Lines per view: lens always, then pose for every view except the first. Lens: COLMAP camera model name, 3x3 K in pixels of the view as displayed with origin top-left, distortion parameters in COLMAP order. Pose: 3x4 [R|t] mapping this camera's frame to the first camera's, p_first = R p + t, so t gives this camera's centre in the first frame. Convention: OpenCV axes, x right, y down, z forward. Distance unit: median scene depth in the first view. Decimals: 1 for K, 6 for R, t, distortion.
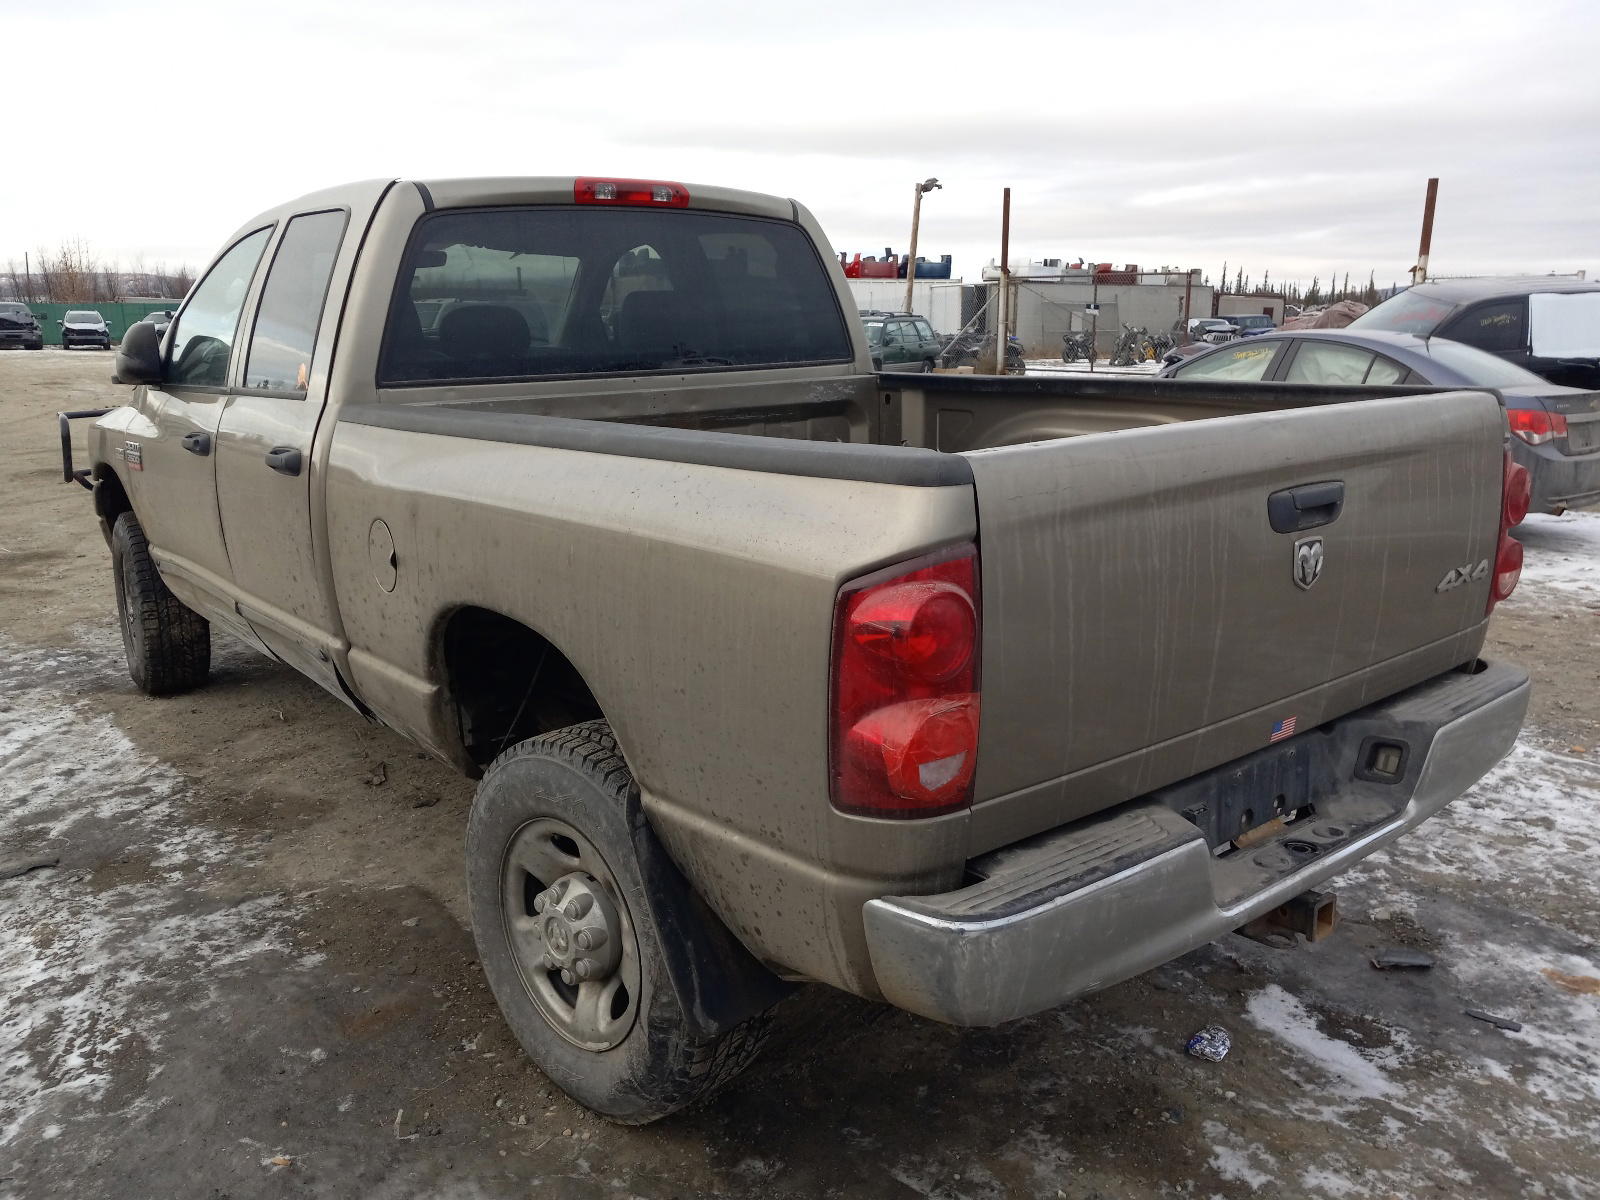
lens RADIAL K [[1225.4, 0, 794.9], [0, 1225.4, 599.9], [0, 0, 1]] dist [0.051758, 0.003858]
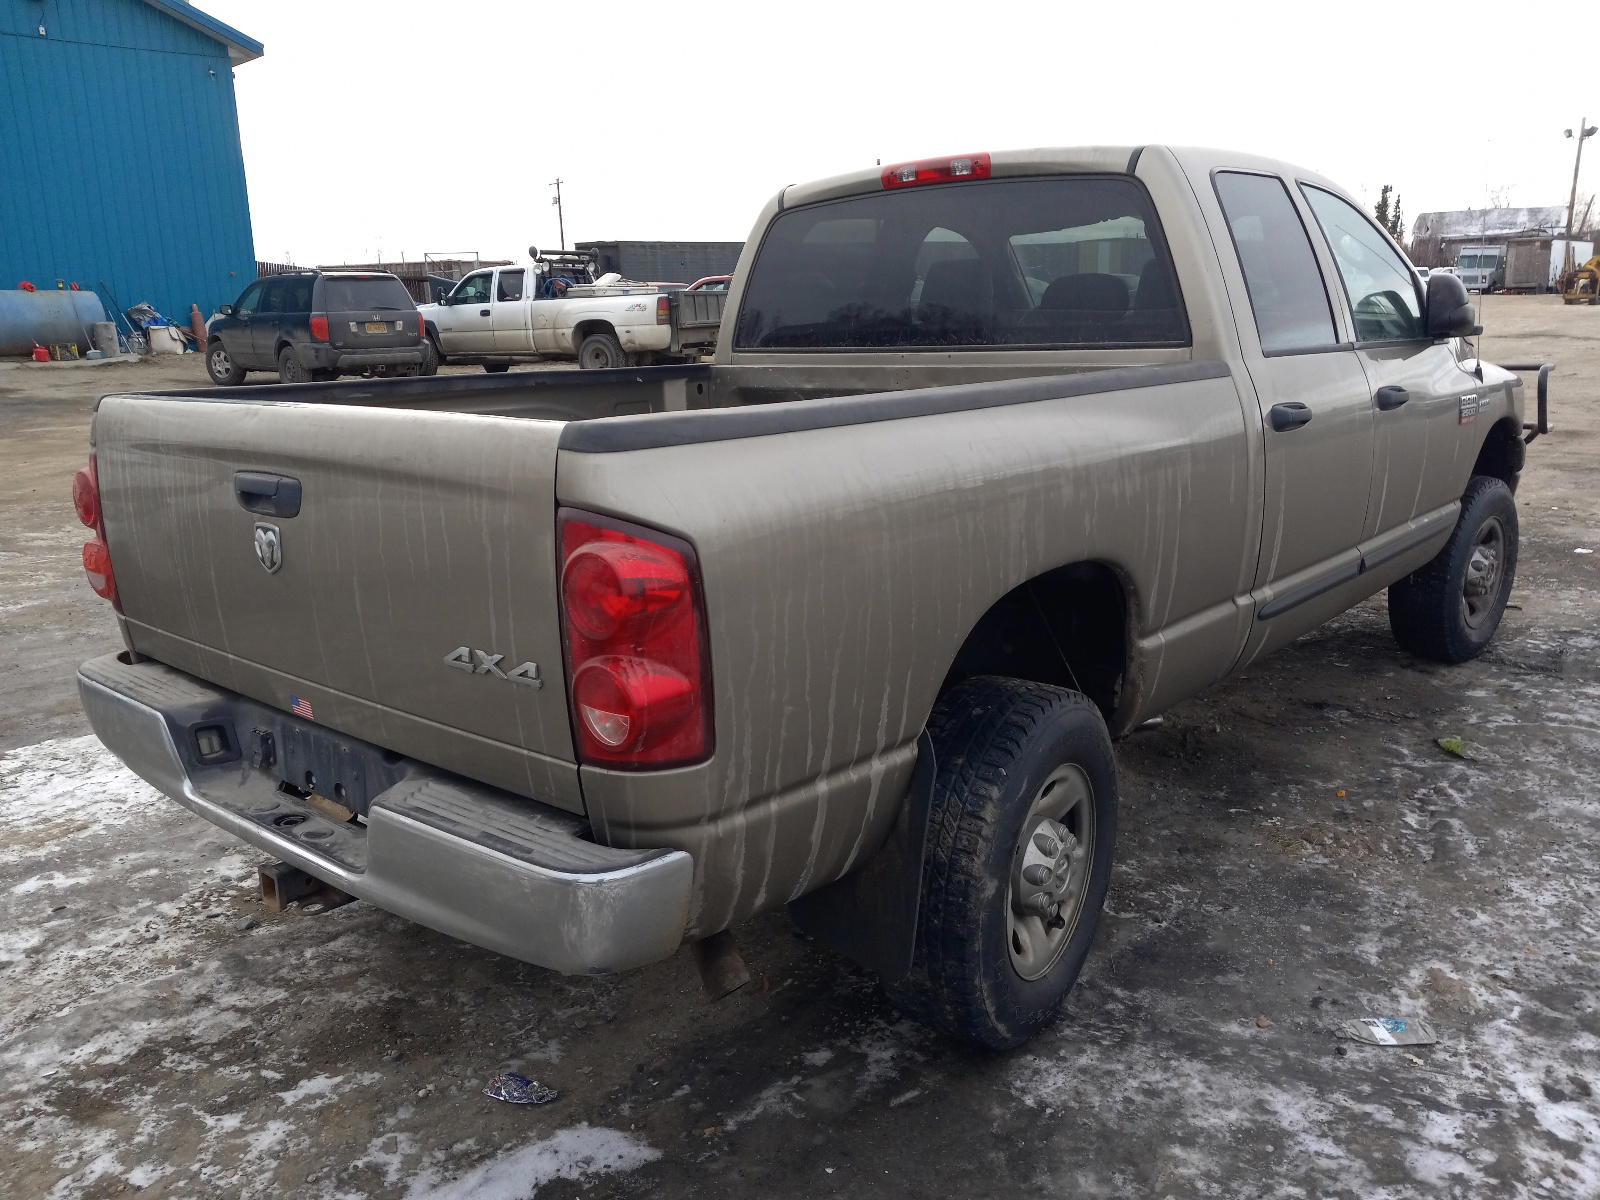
lens RADIAL K [[1225.4, 0, 794.9], [0, 1225.4, 599.9], [0, 0, 1]] dist [0.051758, 0.003858]
pose [[0.182489, 0.234310, -0.954880, 1.267970], [-0.199079, 0.959878, 0.197489, -0.238186], [0.962842, 0.154057, 0.221814, 1.011601]]
